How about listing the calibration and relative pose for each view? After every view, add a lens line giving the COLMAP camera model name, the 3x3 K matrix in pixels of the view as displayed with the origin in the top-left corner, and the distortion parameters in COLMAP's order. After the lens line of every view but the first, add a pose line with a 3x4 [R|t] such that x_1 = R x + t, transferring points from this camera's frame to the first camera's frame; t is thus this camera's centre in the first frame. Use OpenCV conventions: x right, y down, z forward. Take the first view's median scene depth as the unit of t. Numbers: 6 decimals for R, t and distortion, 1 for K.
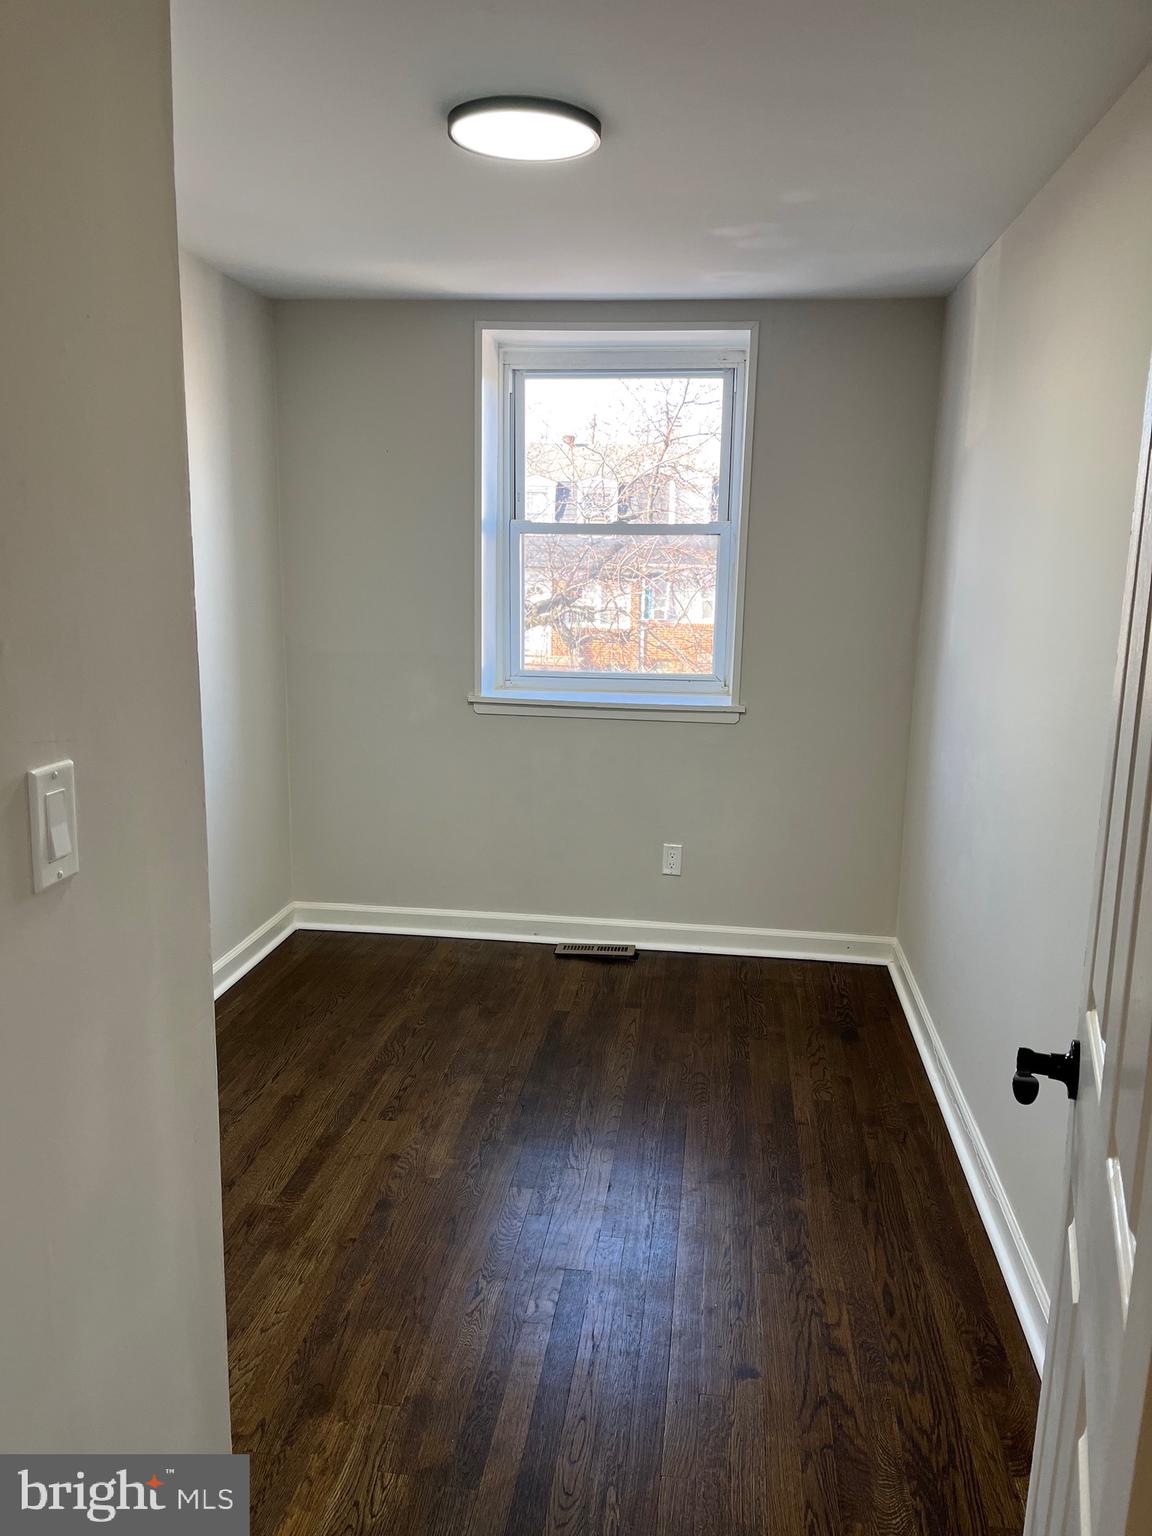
lens RADIAL K [[1161.7, 0, 570.8], [0, 1161.7, 767.1], [0, 0, 1]] dist [0.067120, -0.091806]
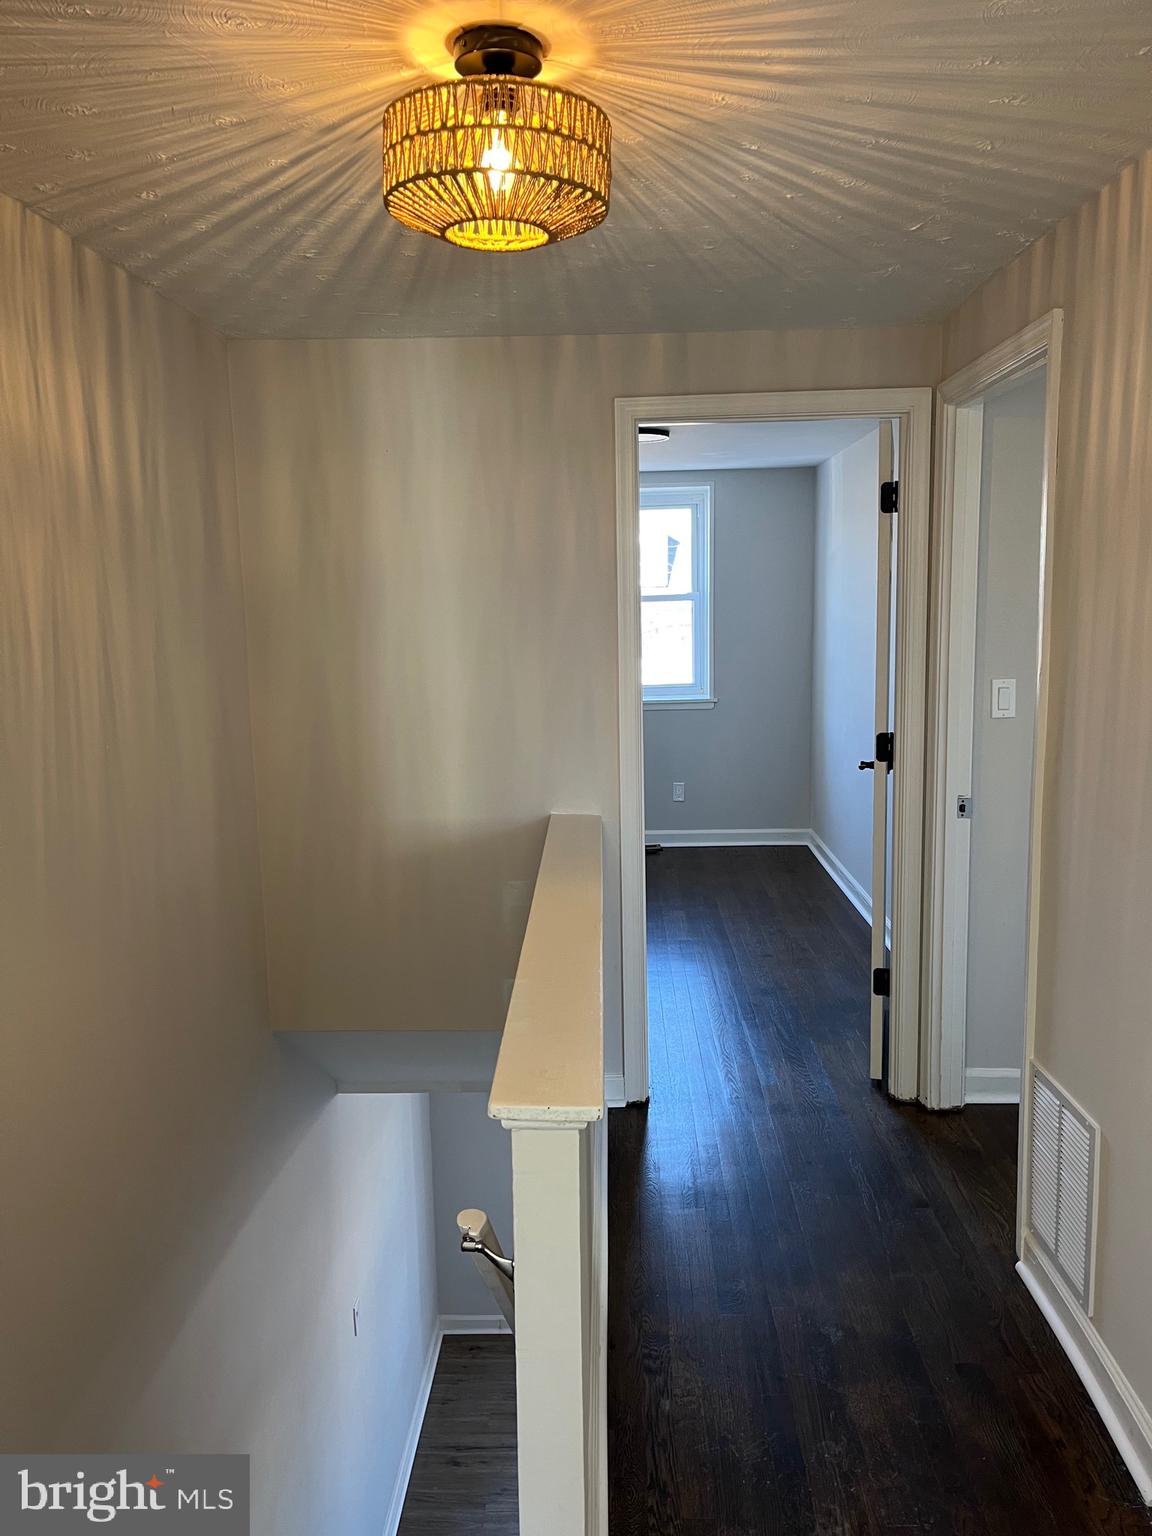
lens RADIAL K [[1161.7, 0, 580.0], [0, 1161.7, 765.9], [0, 0, 1]] dist [0.067120, -0.091806]
pose [[0.993822, -0.051093, 0.098523, -0.238089], [0.055812, 0.997393, -0.045746, 0.120044], [-0.095928, 0.050962, 0.994083, -0.717522]]
